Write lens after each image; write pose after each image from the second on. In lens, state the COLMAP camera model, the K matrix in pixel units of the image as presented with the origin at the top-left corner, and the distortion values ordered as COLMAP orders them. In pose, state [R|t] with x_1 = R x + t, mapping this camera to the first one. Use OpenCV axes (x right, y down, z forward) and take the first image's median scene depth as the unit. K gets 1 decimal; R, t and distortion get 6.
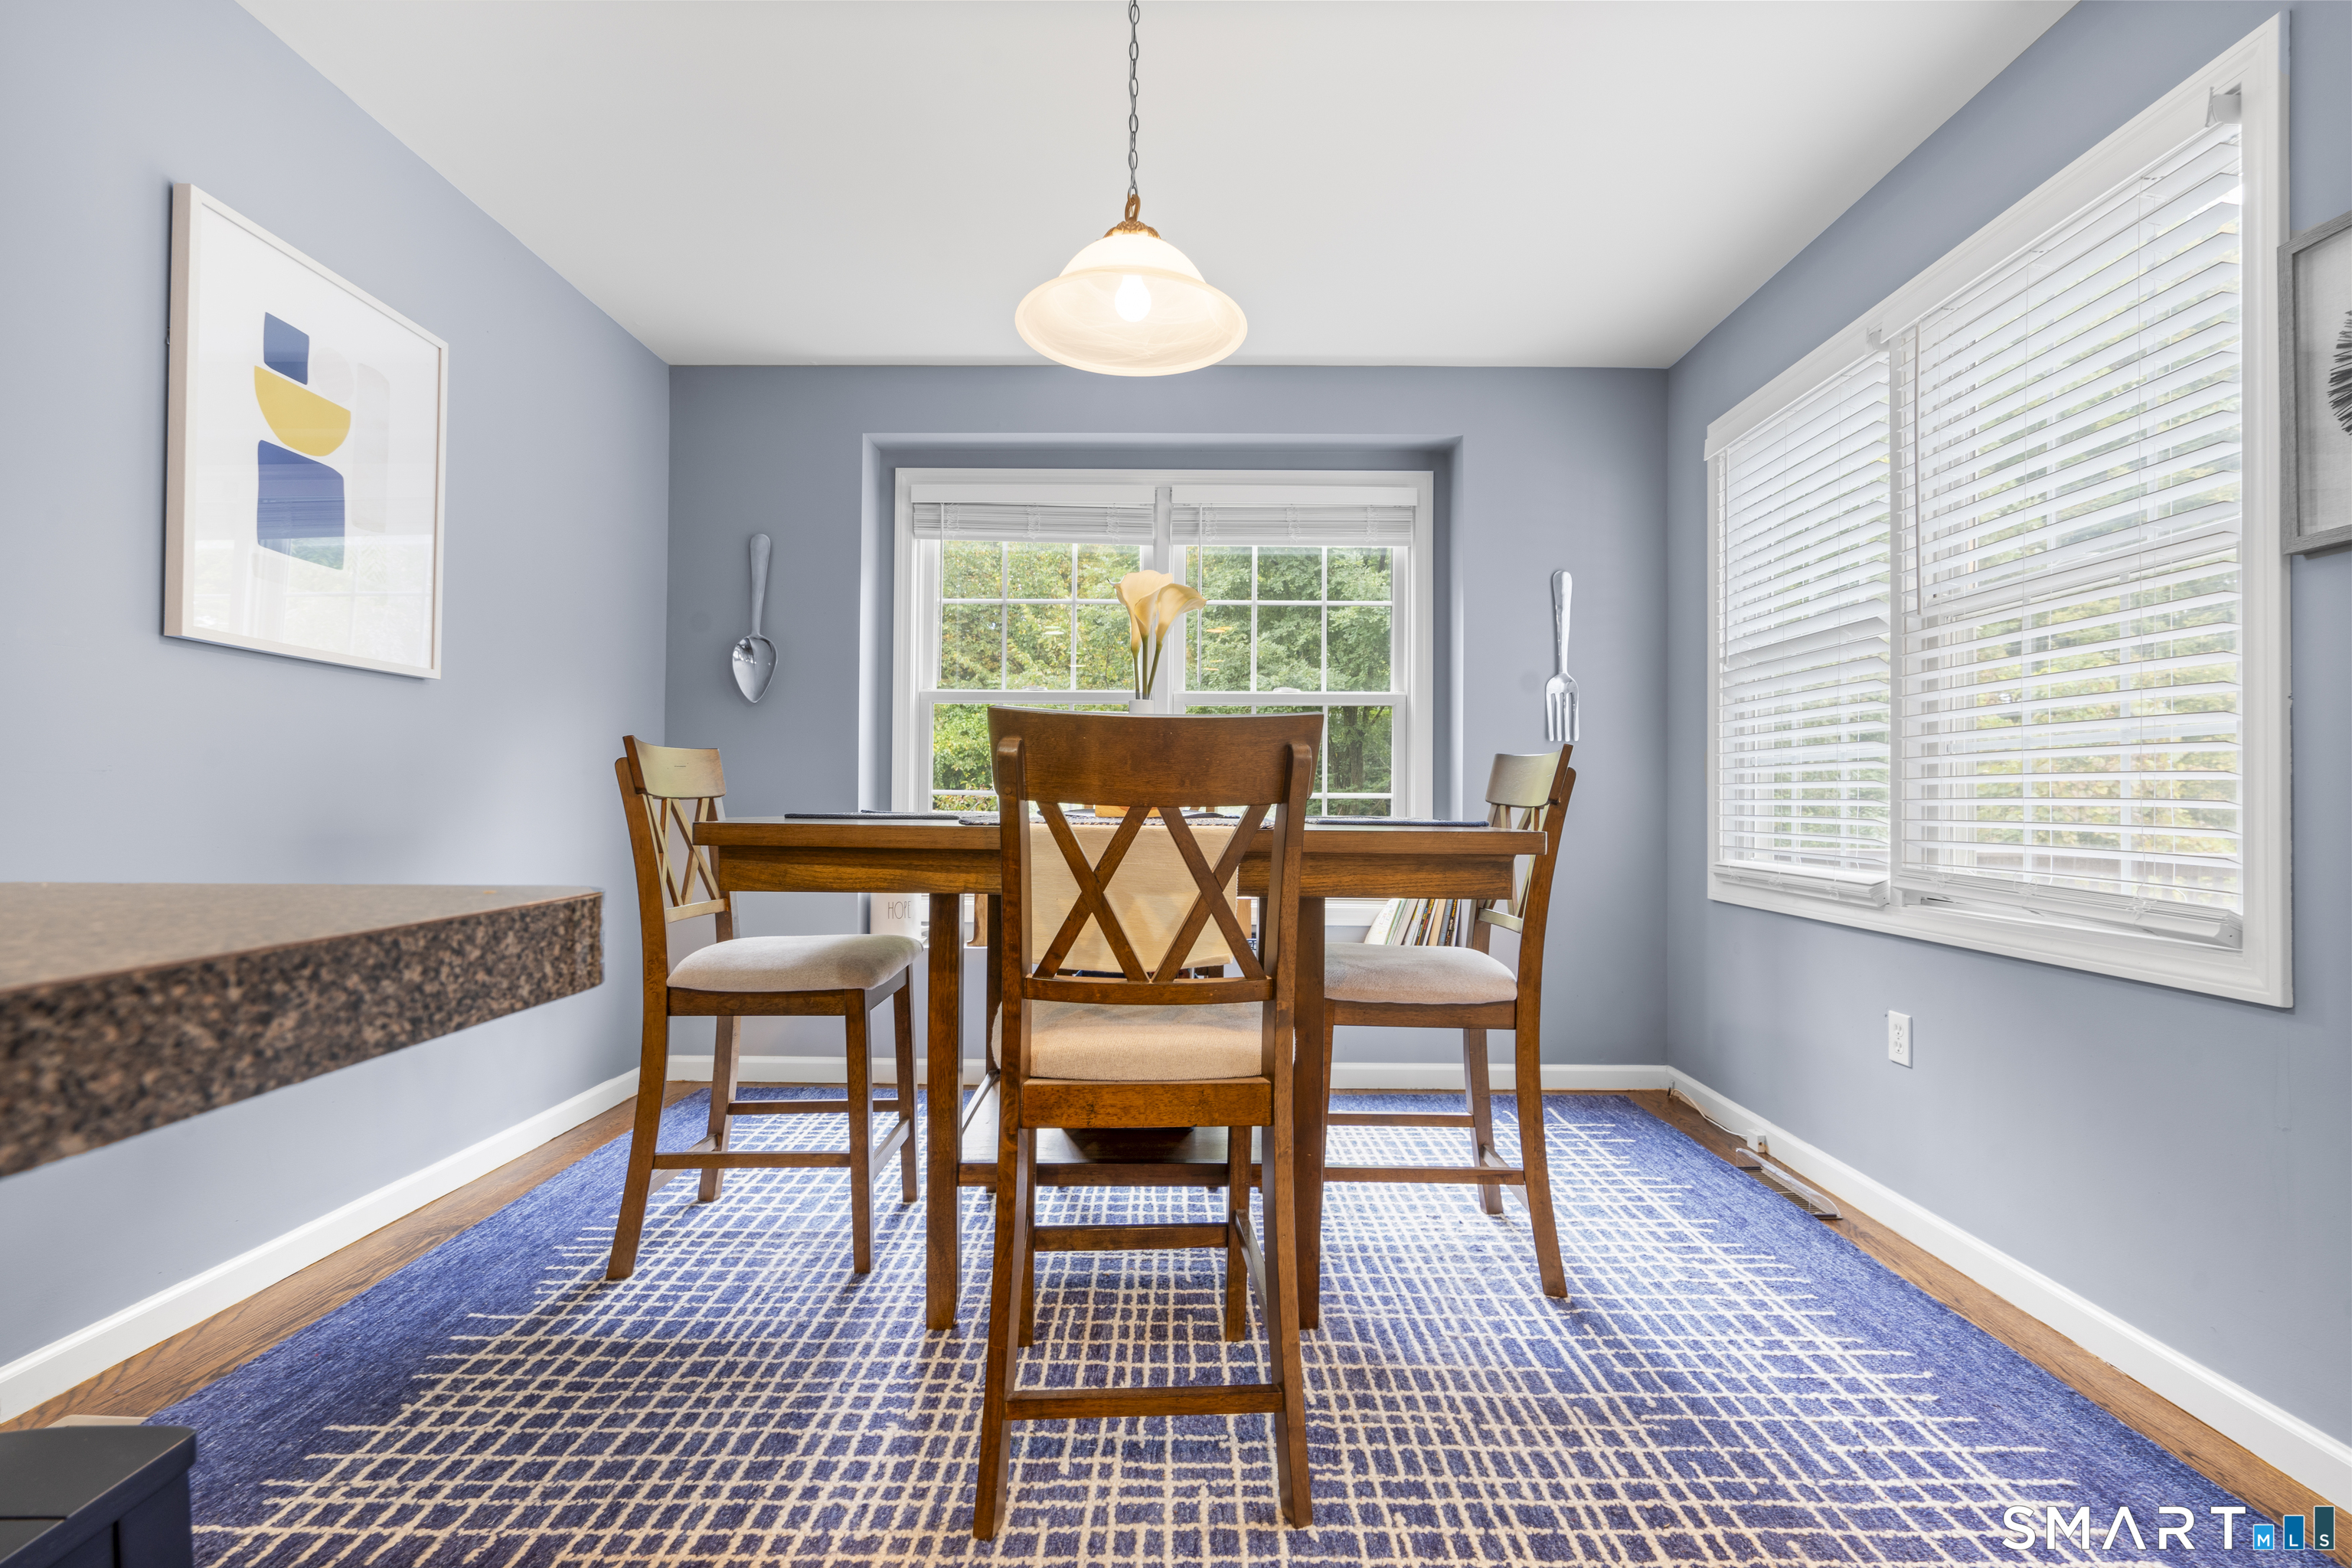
lens RADIAL K [[1056.7, 0, 1181.3], [0, 1056.7, 781.8], [0, 0, 1]] dist [-0.003053, 0.001624]
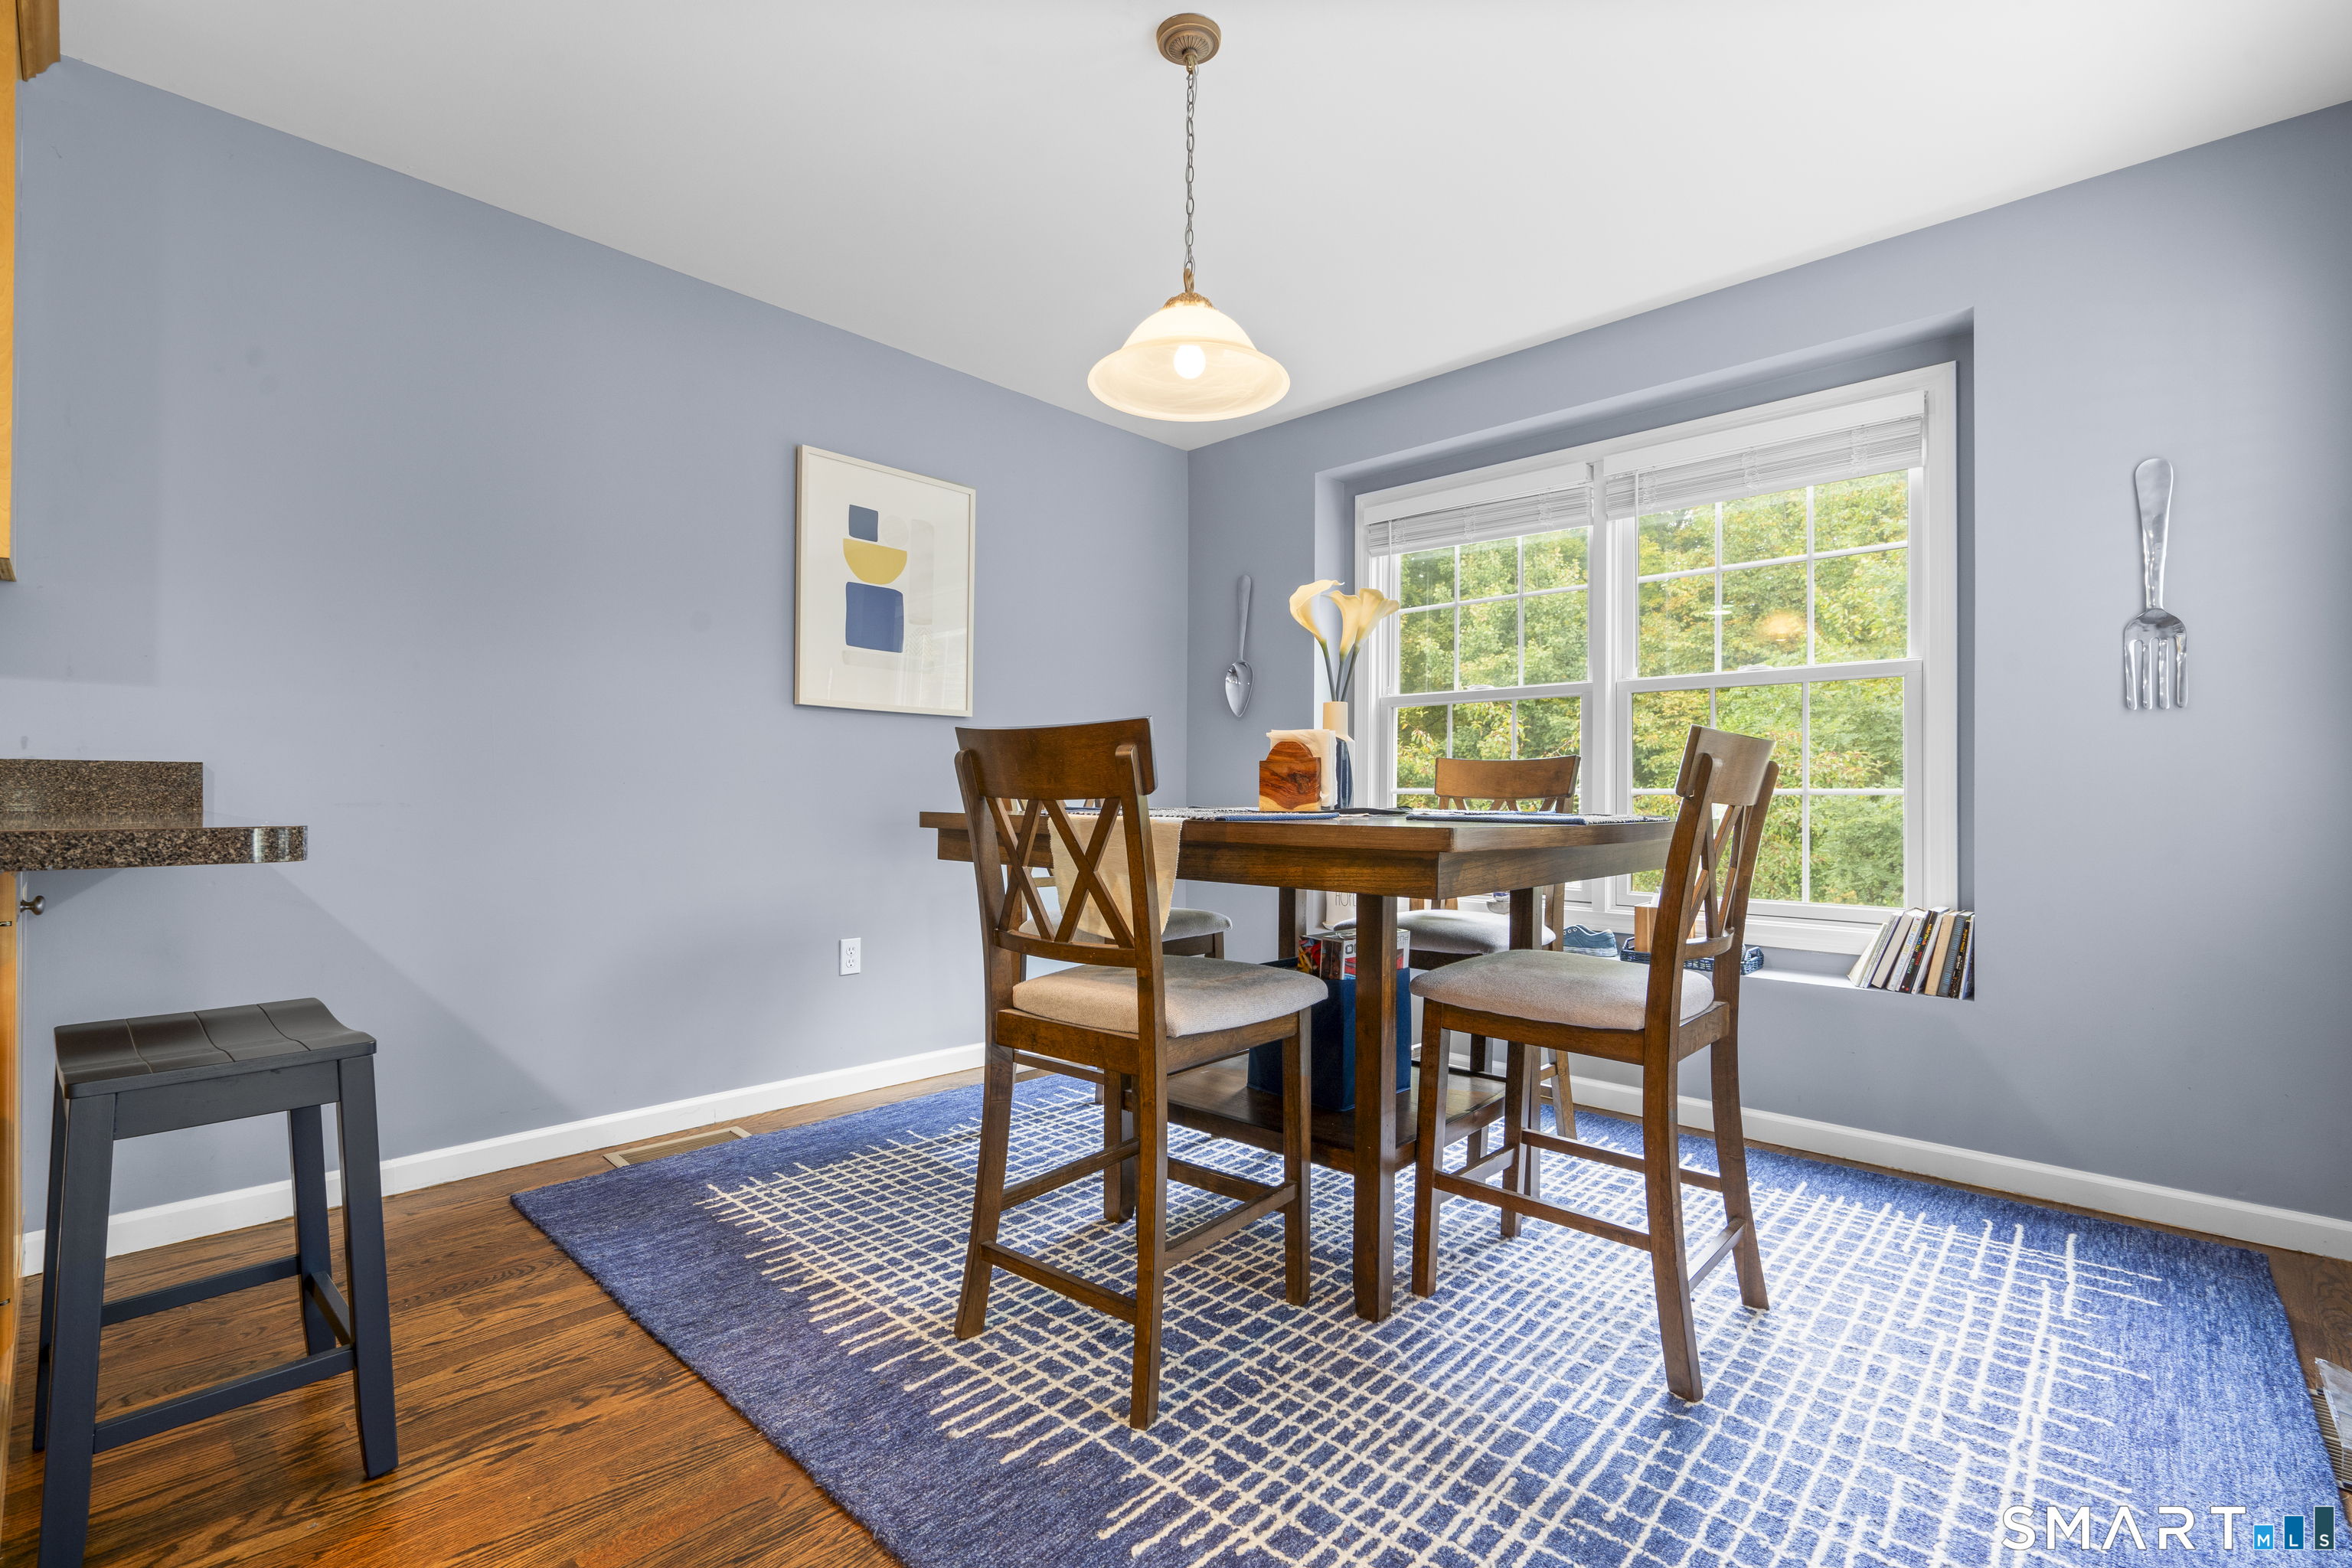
lens RADIAL K [[1056.7, 0, 1184.6], [0, 1056.7, 791.7], [0, 0, 1]] dist [-0.003053, 0.001624]
pose [[0.732644, -0.006826, -0.680578, 0.771054], [0.011522, 0.999931, 0.002374, 0.010785], [0.680514, -0.009581, 0.732672, 0.166754]]
